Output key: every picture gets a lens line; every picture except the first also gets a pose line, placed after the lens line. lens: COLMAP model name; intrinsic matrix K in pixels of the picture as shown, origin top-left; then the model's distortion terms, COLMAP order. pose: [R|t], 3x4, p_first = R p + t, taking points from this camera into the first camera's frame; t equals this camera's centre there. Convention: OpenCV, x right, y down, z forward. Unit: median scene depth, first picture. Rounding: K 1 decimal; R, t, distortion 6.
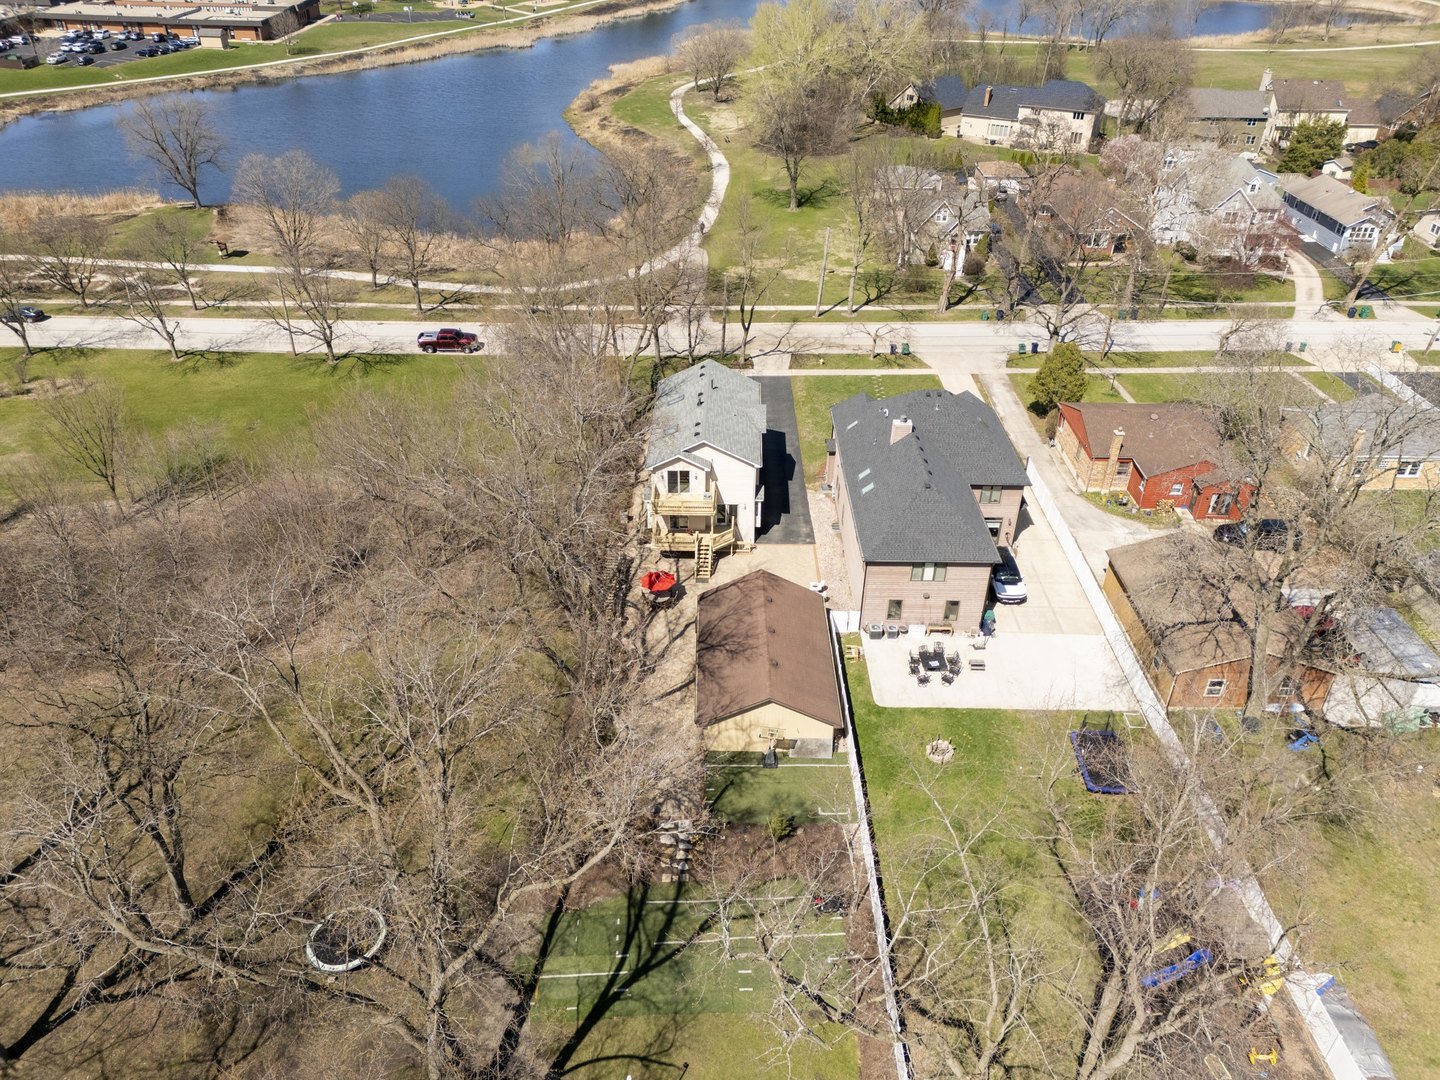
lens RADIAL K [[1043.7, 0, 720.0], [0, 1043.7, 540.0], [0, 0, 1]] dist [0.082390, -0.087106]
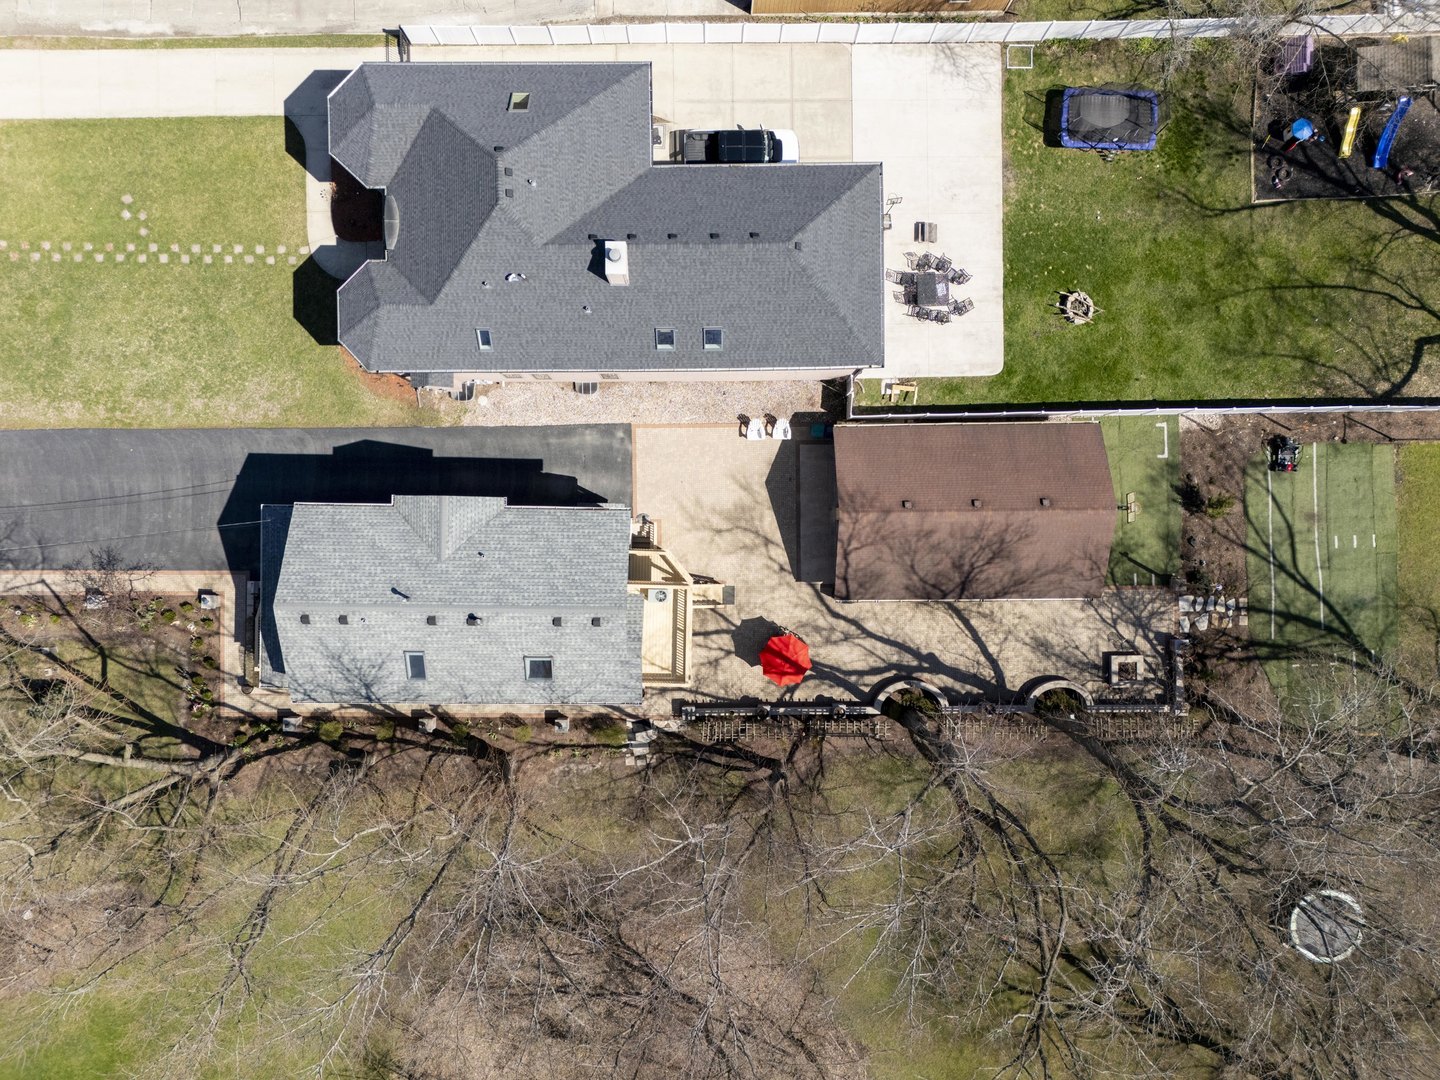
lens RADIAL K [[1043.7, 0, 720.0], [0, 1043.7, 540.0], [0, 0, 1]] dist [0.082390, -0.087106]
pose [[-0.004747, -0.999988, -0.001395, 0.012889], [0.534788, -0.003717, 0.844978, -0.335955], [-0.844973, 0.003265, 0.534799, 0.395403]]
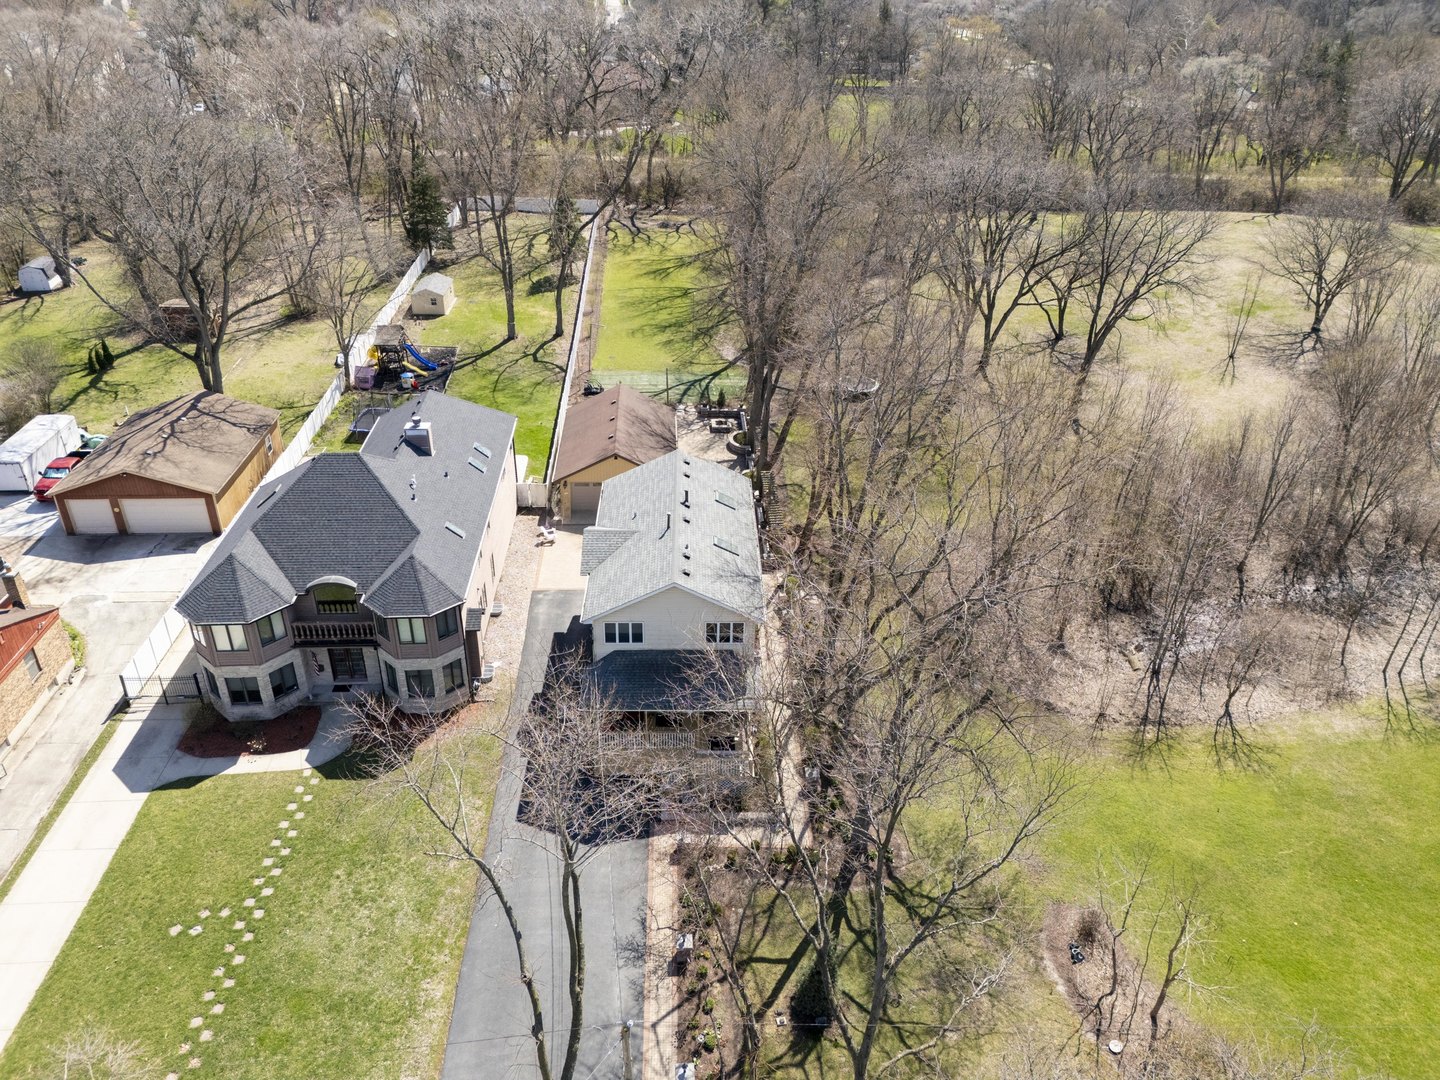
lens RADIAL K [[1043.7, 0, 720.0], [0, 1043.7, 540.0], [0, 0, 1]] dist [0.082390, -0.087106]
pose [[-0.998700, 0.007707, -0.050388, -0.006406], [-0.041361, 0.455225, 0.889415, -0.464849], [0.029793, 0.890343, -0.454315, 0.864621]]
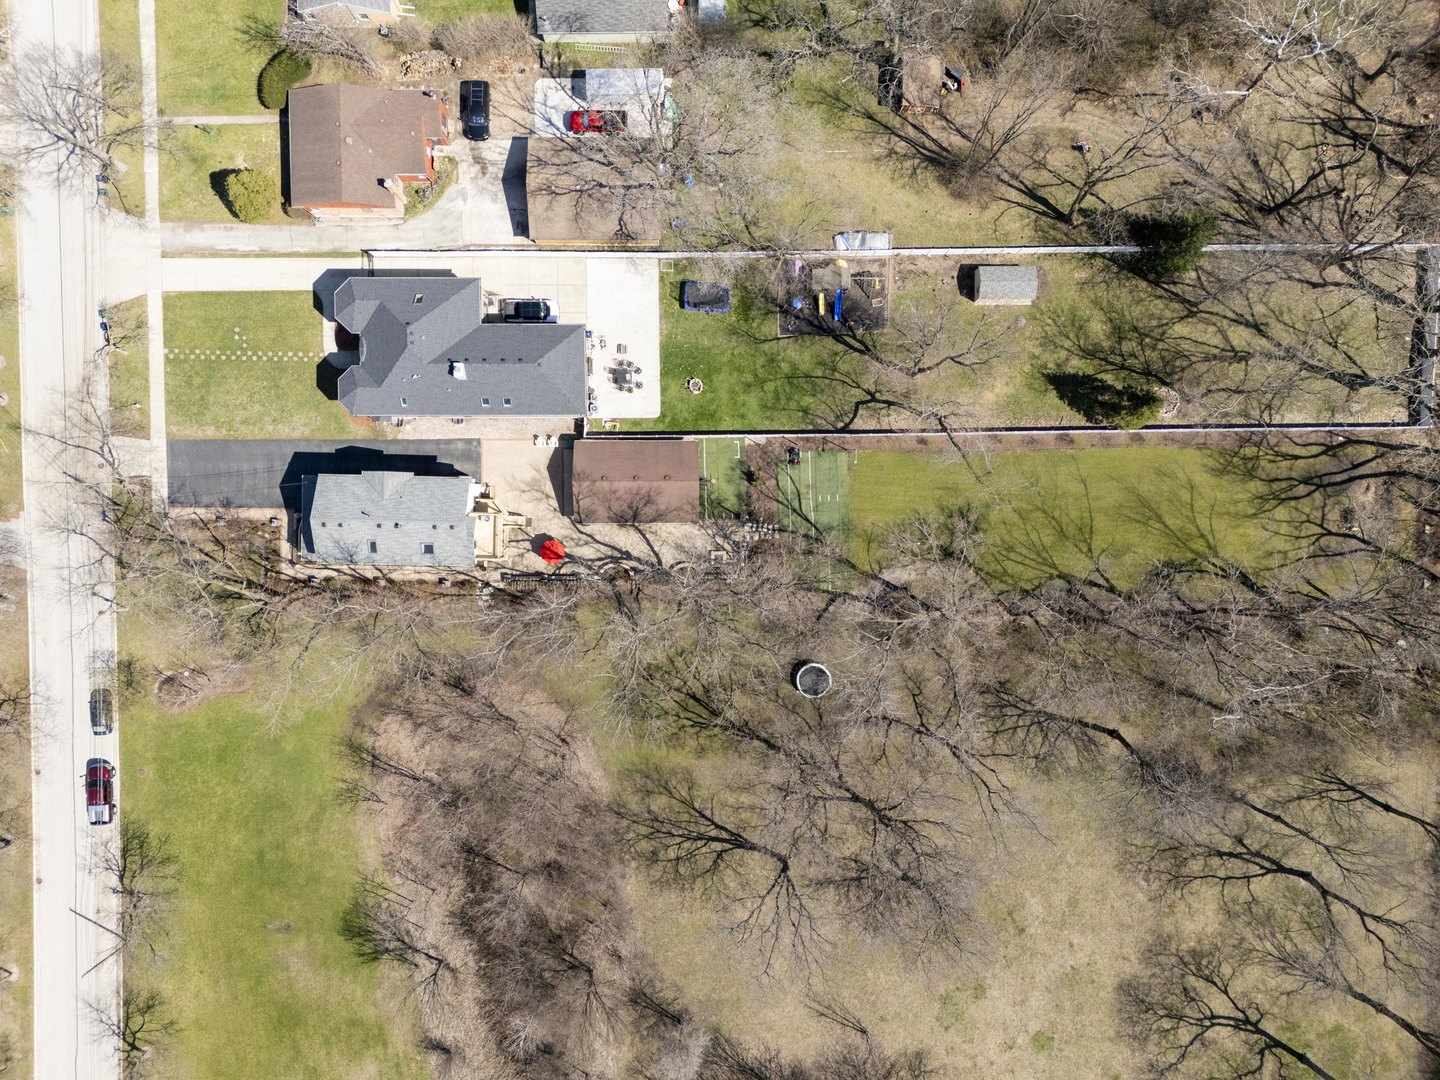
lens RADIAL K [[1029.5, 0, 720.0], [0, 1029.5, 540.0], [0, 0, 1]] dist [0.114514, -0.192931]
pose [[0.000729, -0.999986, -0.005309, -0.020565], [0.527881, -0.004124, 0.849308, -0.629677], [-0.849318, -0.003422, 0.527870, 0.022256]]
